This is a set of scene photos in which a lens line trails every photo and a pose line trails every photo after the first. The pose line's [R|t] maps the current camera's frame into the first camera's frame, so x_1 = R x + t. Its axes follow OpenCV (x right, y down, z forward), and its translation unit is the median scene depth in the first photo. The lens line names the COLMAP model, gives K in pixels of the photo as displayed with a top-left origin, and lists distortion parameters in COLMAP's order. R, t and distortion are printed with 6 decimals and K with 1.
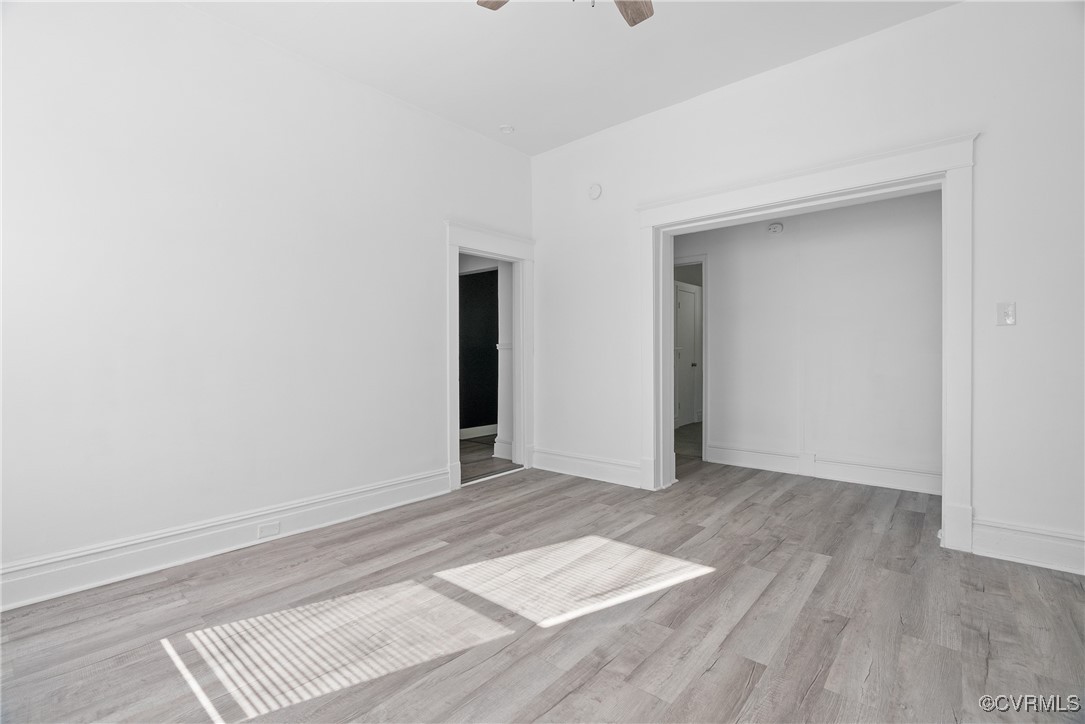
lens RADIAL K [[489.4, 0, 543.8], [0, 489.4, 356.8], [0, 0, 1]] dist [-0.009923, 0.003547]
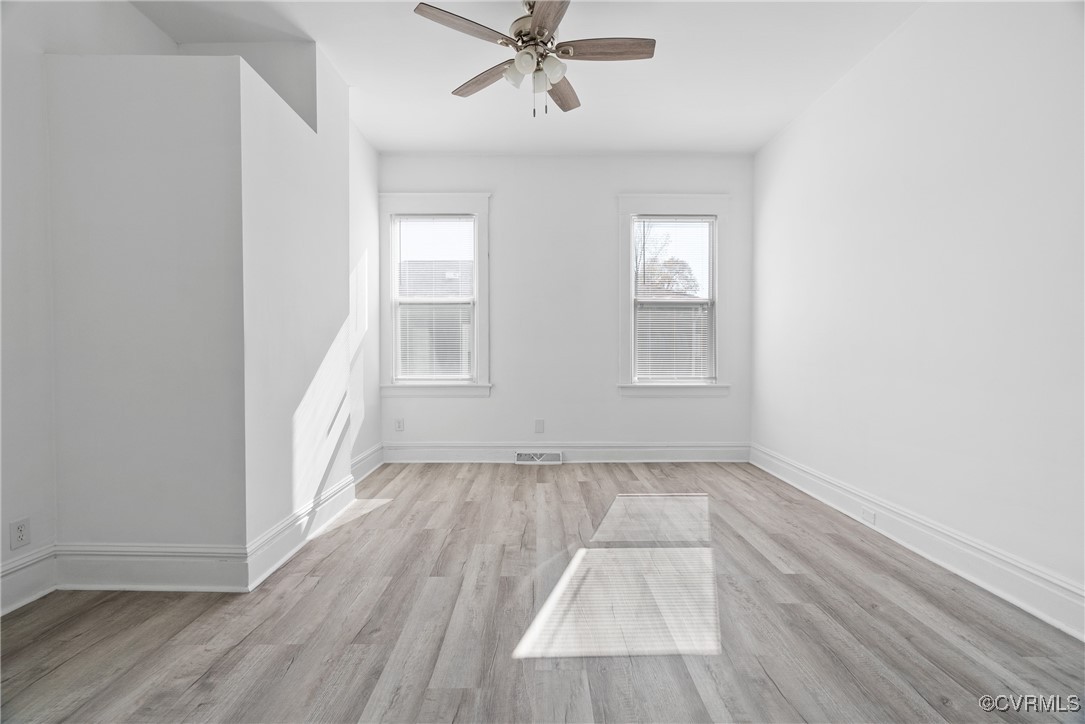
lens RADIAL K [[489.4, 0, 538.4], [0, 489.4, 361.6], [0, 0, 1]] dist [-0.009923, 0.003547]
pose [[-0.763168, 0.016921, -0.645978, 0.856571], [0.000027, 0.999658, 0.026153, -0.008094], [0.646200, 0.019942, -0.762908, 1.738551]]
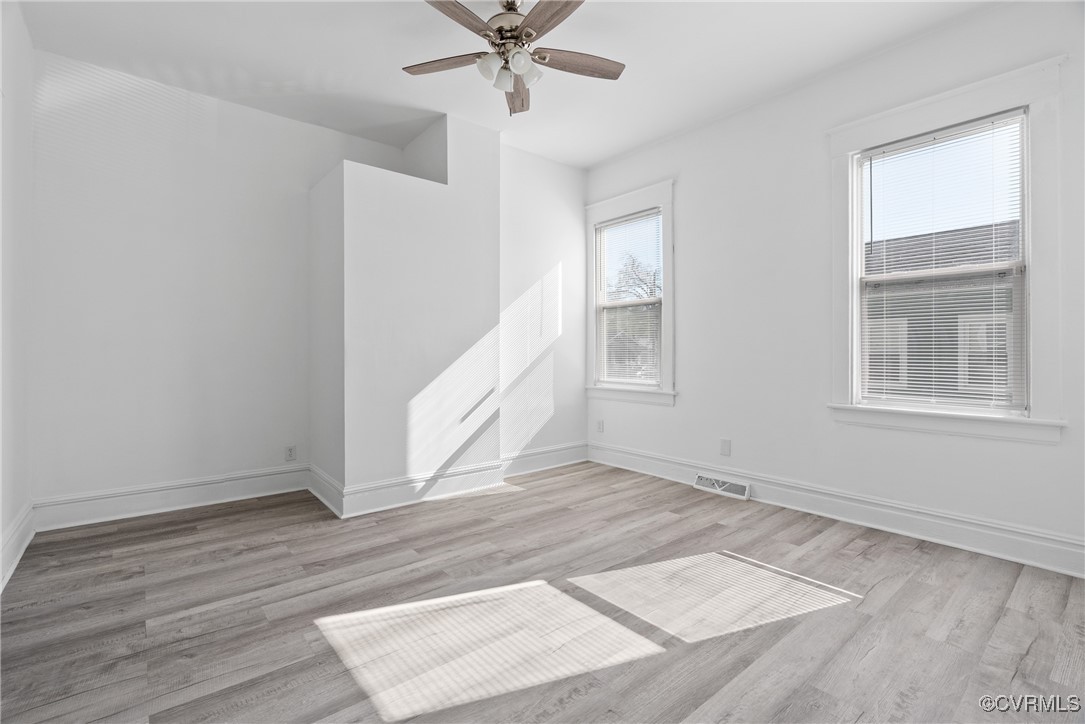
lens RADIAL K [[489.4, 0, 536.0], [0, 489.4, 353.7], [0, 0, 1]] dist [-0.009923, 0.003547]
pose [[-0.982687, 0.001656, 0.185268, -0.188754], [0.003181, 0.999963, 0.007936, -0.019519], [-0.185248, 0.008388, -0.982656, 1.943926]]
